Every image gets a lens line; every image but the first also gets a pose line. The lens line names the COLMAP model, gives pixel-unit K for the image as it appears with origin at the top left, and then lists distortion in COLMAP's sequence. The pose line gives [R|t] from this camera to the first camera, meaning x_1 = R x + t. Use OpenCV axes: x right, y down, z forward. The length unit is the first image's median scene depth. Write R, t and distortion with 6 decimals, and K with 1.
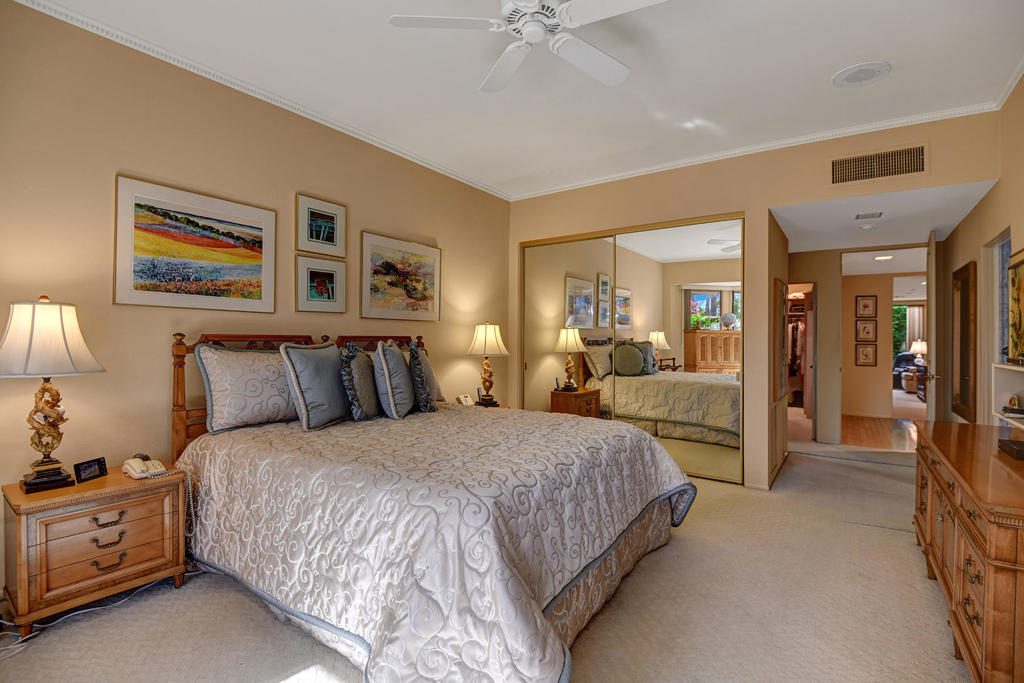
lens RADIAL K [[468.2, 0, 514.0], [0, 468.2, 337.5], [0, 0, 1]] dist [-0.020483, -0.006055]
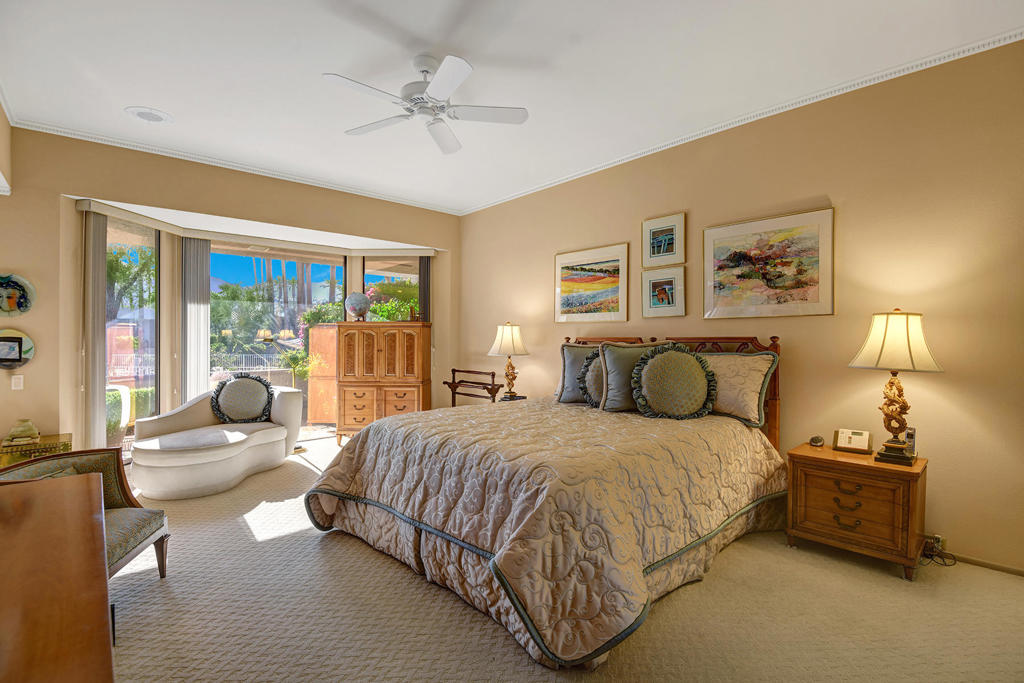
lens RADIAL K [[468.2, 0, 514.3], [0, 468.2, 342.4], [0, 0, 1]] dist [-0.020483, -0.006055]
pose [[-0.222642, -0.007154, -0.974874, 0.782939], [-0.005234, 0.999967, -0.006143, 0.017270], [0.974886, 0.003735, -0.222672, 0.916047]]
